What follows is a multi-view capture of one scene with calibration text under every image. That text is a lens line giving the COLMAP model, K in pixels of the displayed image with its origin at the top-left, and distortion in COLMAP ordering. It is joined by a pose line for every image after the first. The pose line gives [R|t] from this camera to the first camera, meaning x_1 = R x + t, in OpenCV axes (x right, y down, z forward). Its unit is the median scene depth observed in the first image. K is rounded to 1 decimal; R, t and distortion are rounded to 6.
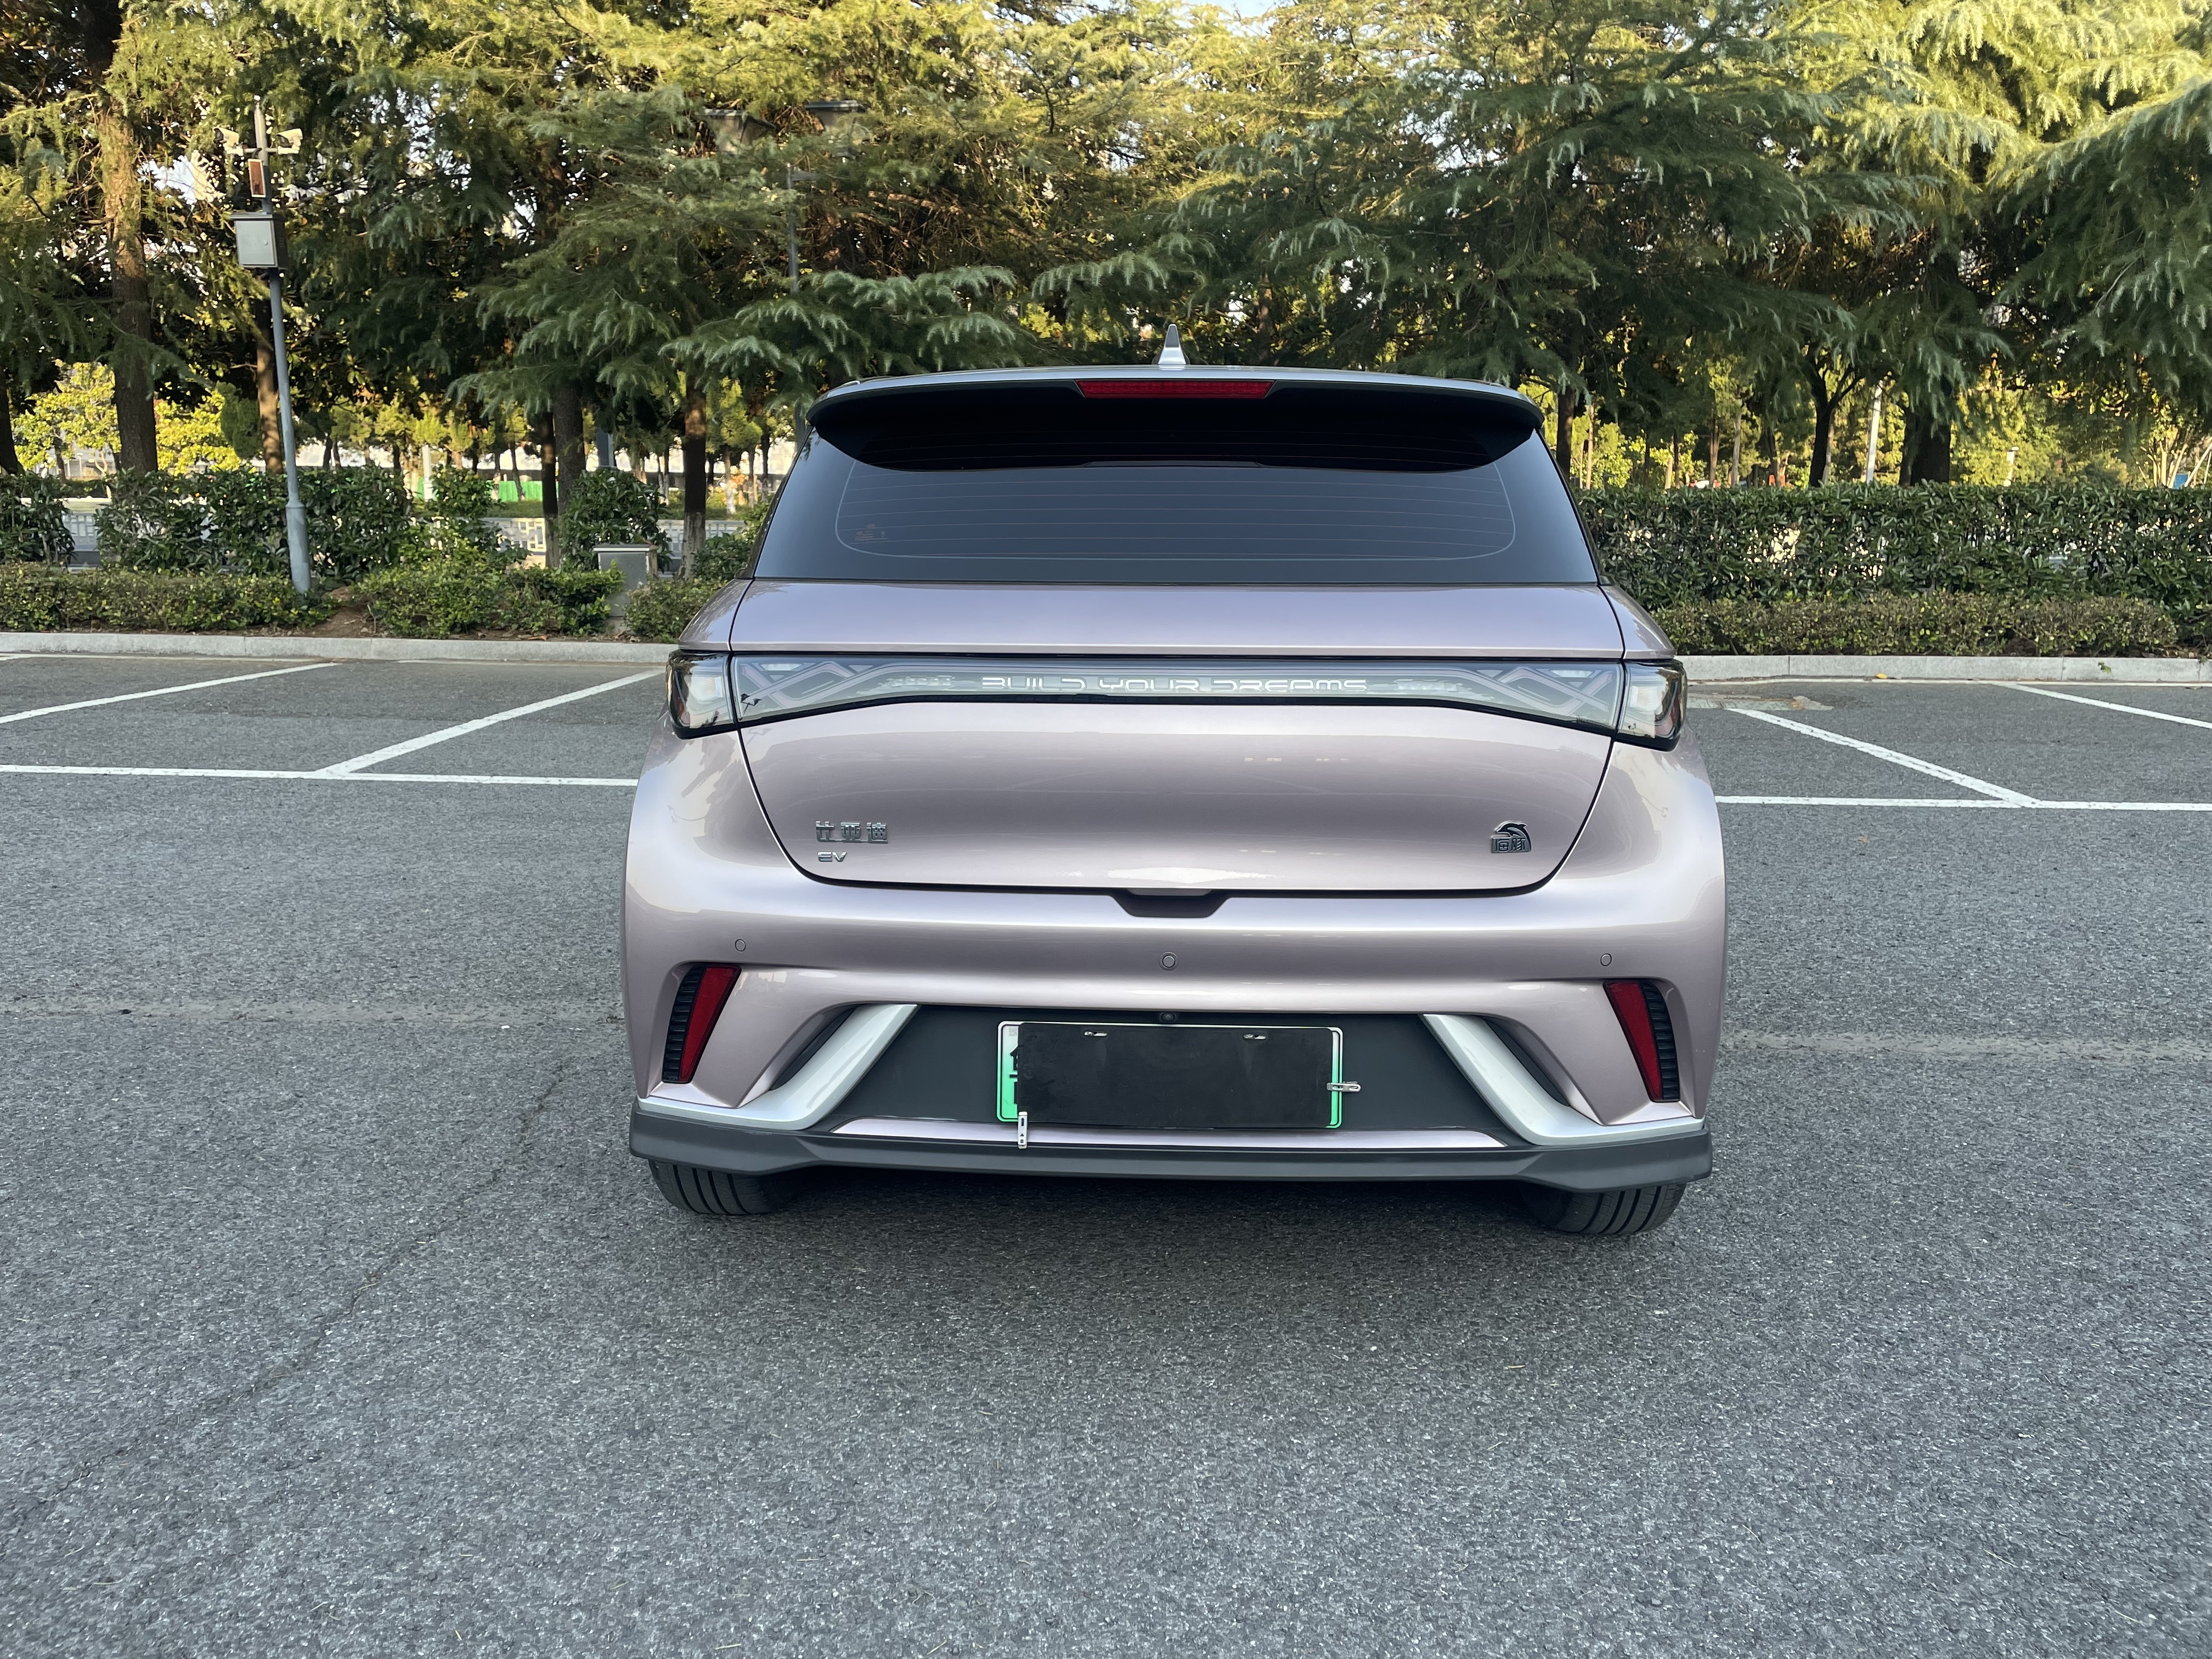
lens RADIAL K [[1621.8, 0, 1097.1], [0, 1621.8, 834.5], [0, 0, 1]] dist [0.107621, -0.119235]
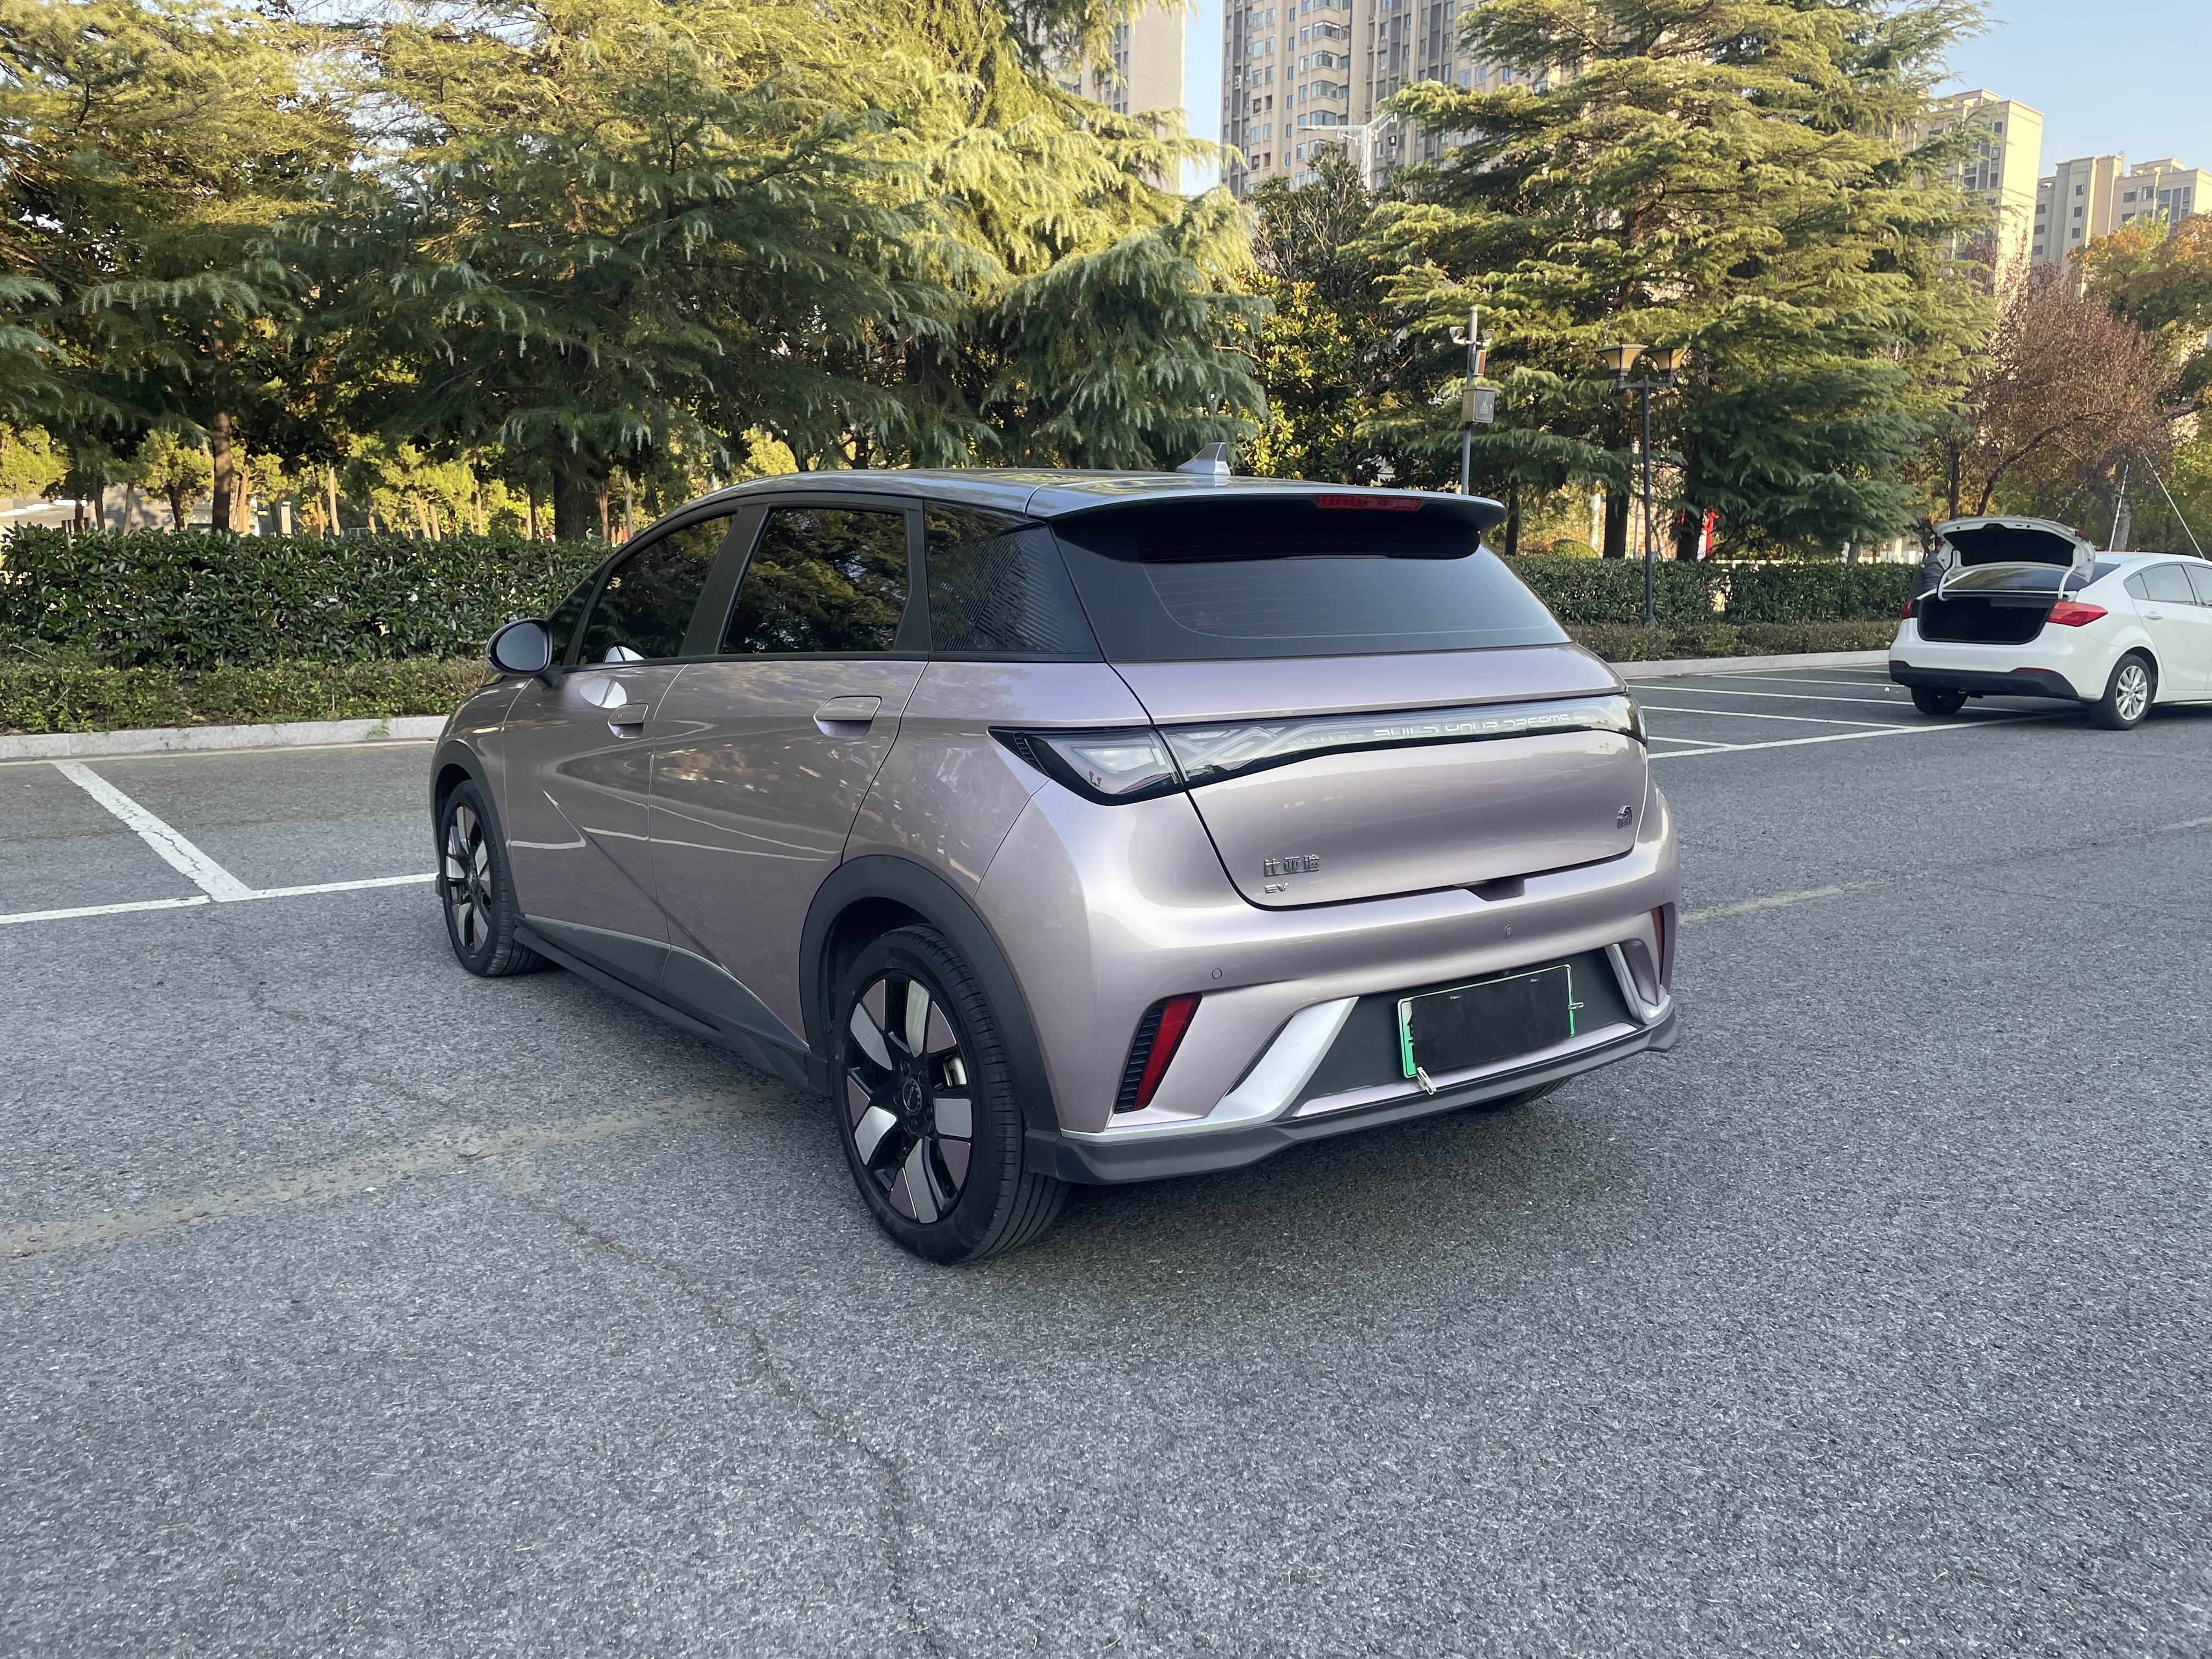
lens RADIAL K [[1628.4, 0, 1081.9], [0, 1628.4, 827.5], [0, 0, 1]] dist [0.099182, -0.096786]
pose [[0.787296, -0.099971, 0.608417, -0.980402], [0.119400, 0.992809, 0.008626, -0.056931], [-0.604904, 0.065854, 0.793571, 0.123558]]
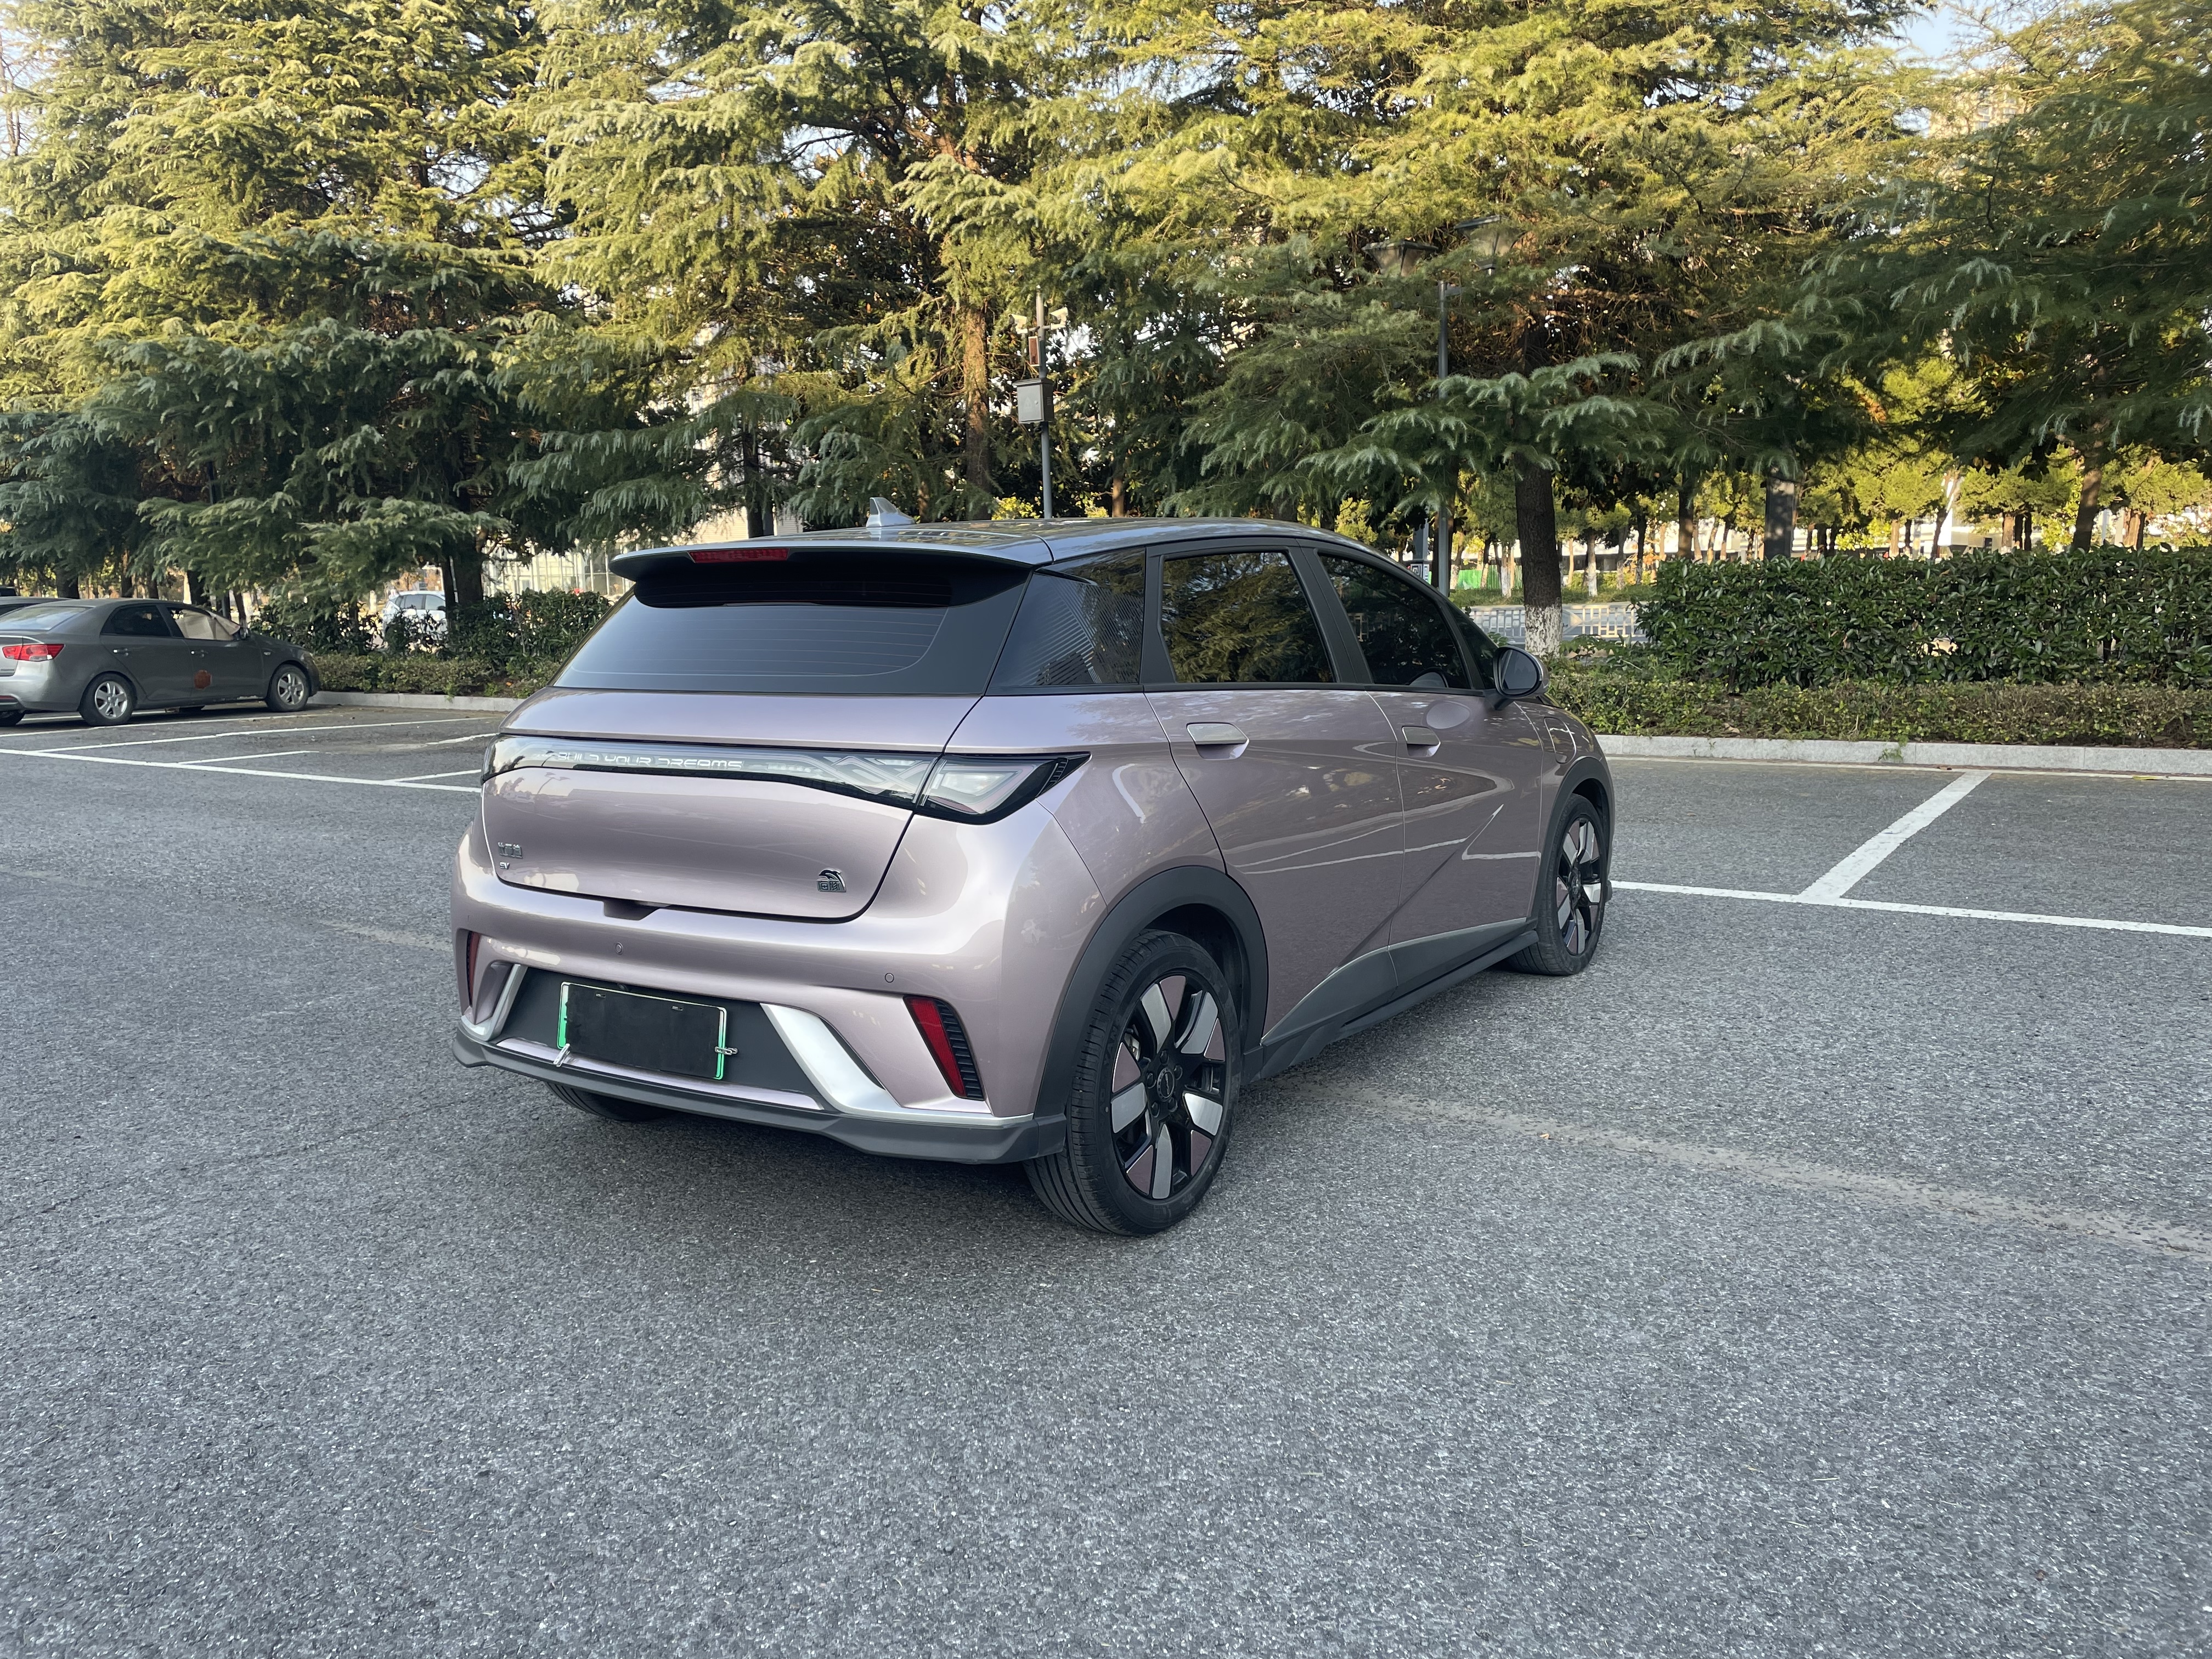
lens RADIAL K [[1628.4, 0, 1081.9], [0, 1628.4, 827.5], [0, 0, 1]] dist [0.099182, -0.096786]
pose [[0.847683, 0.047408, -0.528380, 1.102022], [-0.074247, 0.996798, -0.029679, -0.016649], [0.525281, 0.064389, 0.848489, -0.044349]]
